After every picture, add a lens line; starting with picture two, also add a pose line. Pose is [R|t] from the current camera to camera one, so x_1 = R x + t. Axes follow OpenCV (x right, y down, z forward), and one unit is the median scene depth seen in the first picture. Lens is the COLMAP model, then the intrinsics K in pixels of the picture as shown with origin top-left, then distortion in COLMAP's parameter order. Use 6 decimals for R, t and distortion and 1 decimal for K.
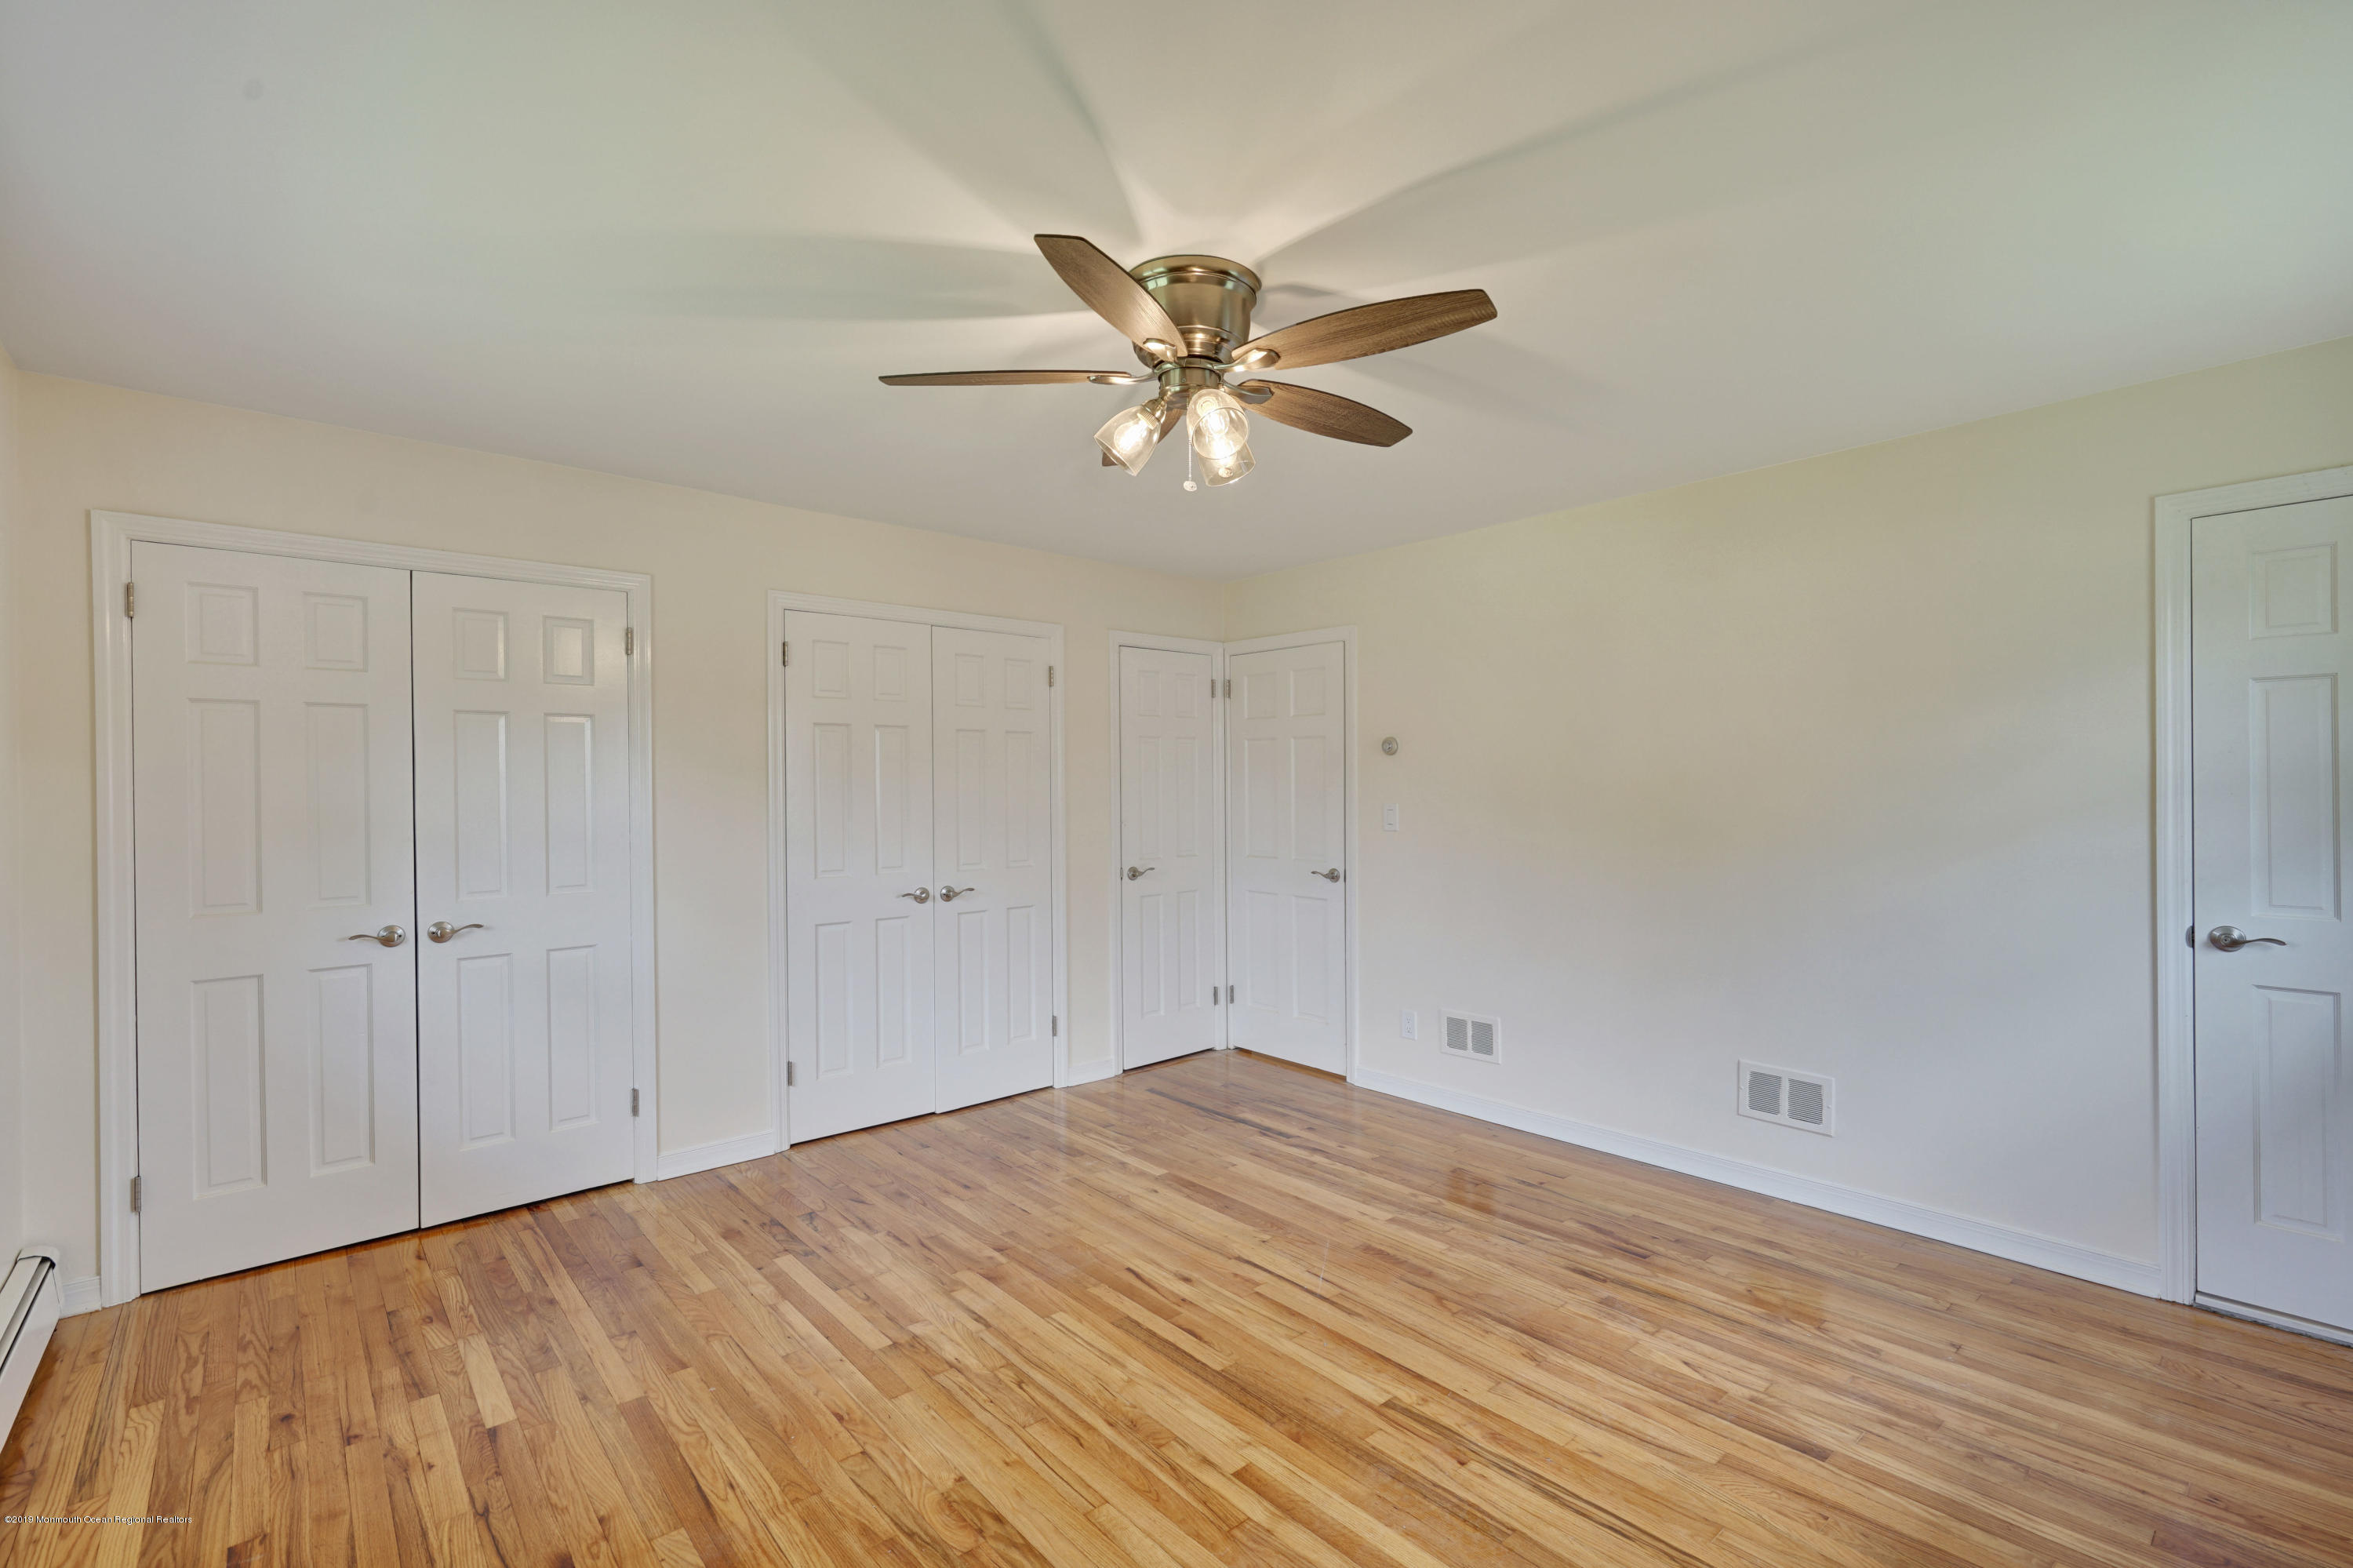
lens RADIAL K [[1057.1, 0, 1174.9], [0, 1057.1, 784.6], [0, 0, 1]] dist [-0.008709, 0.004231]
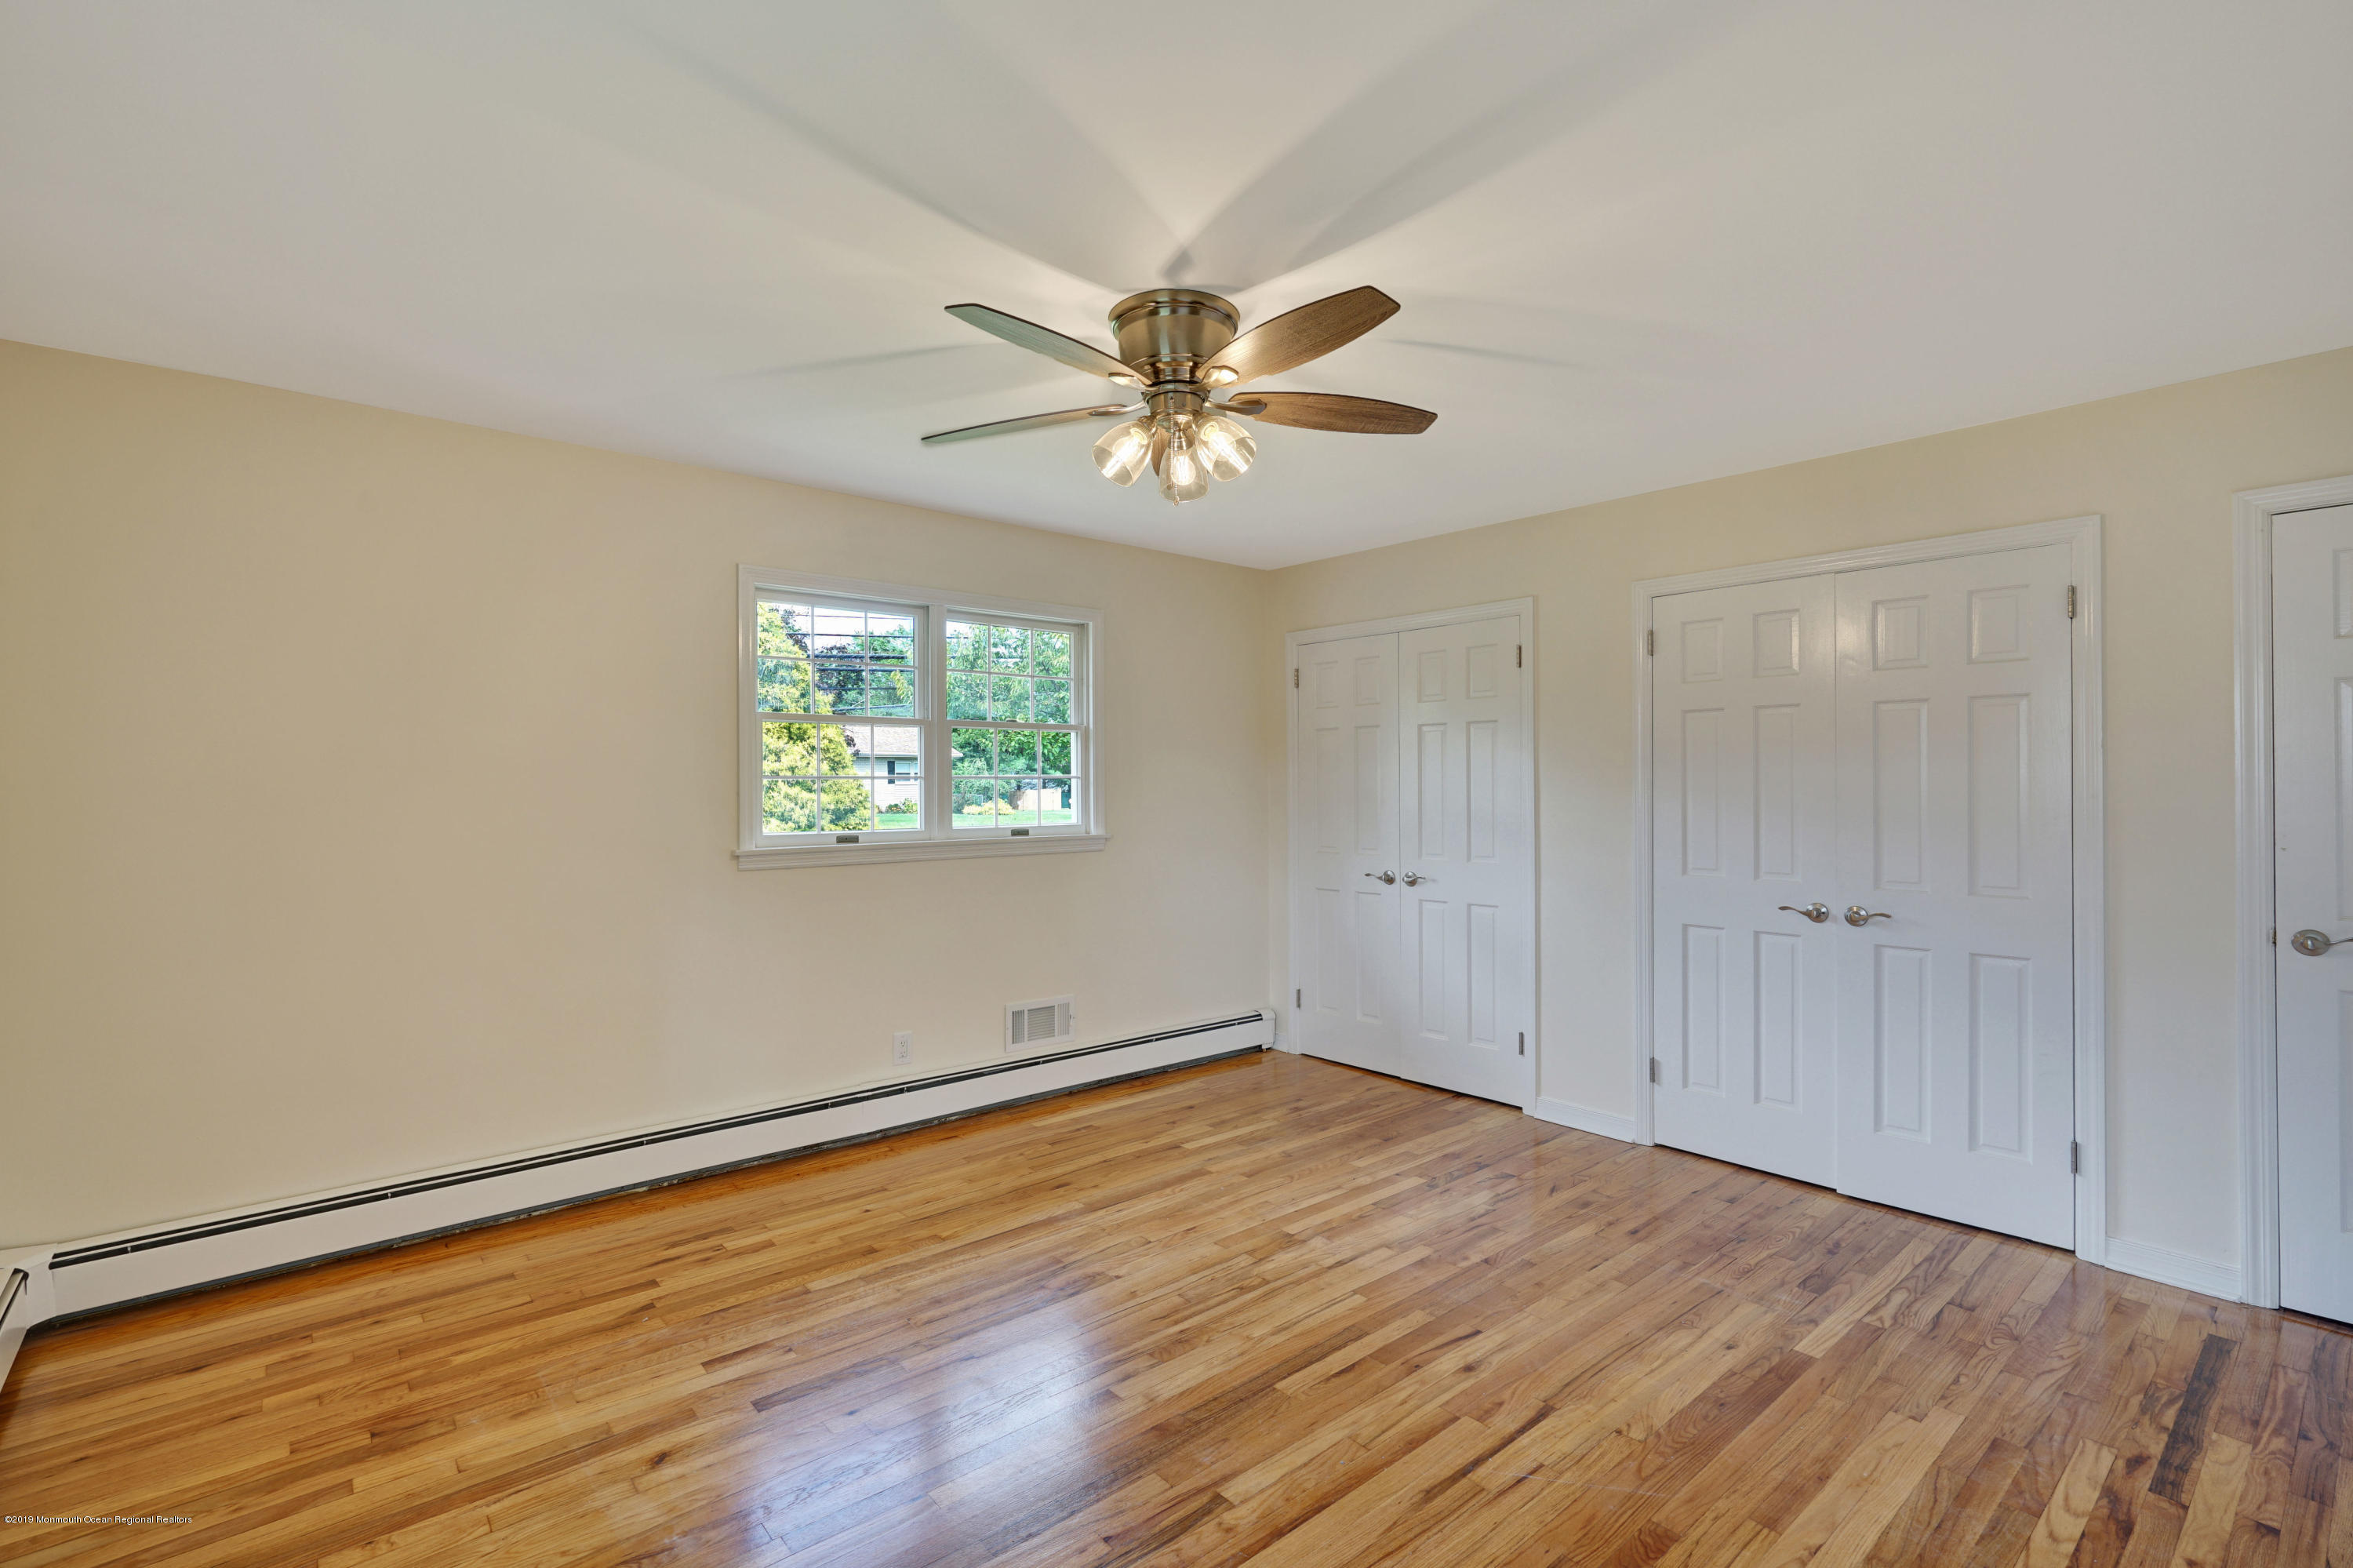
lens RADIAL K [[1057.1, 0, 1185.2], [0, 1057.1, 787.1], [0, 0, 1]] dist [-0.008709, 0.004231]
pose [[0.001284, 0.010491, -0.999944, 0.795614], [0.003142, 0.999940, 0.010495, -0.001264], [0.999994, -0.003155, 0.001251, 0.732996]]
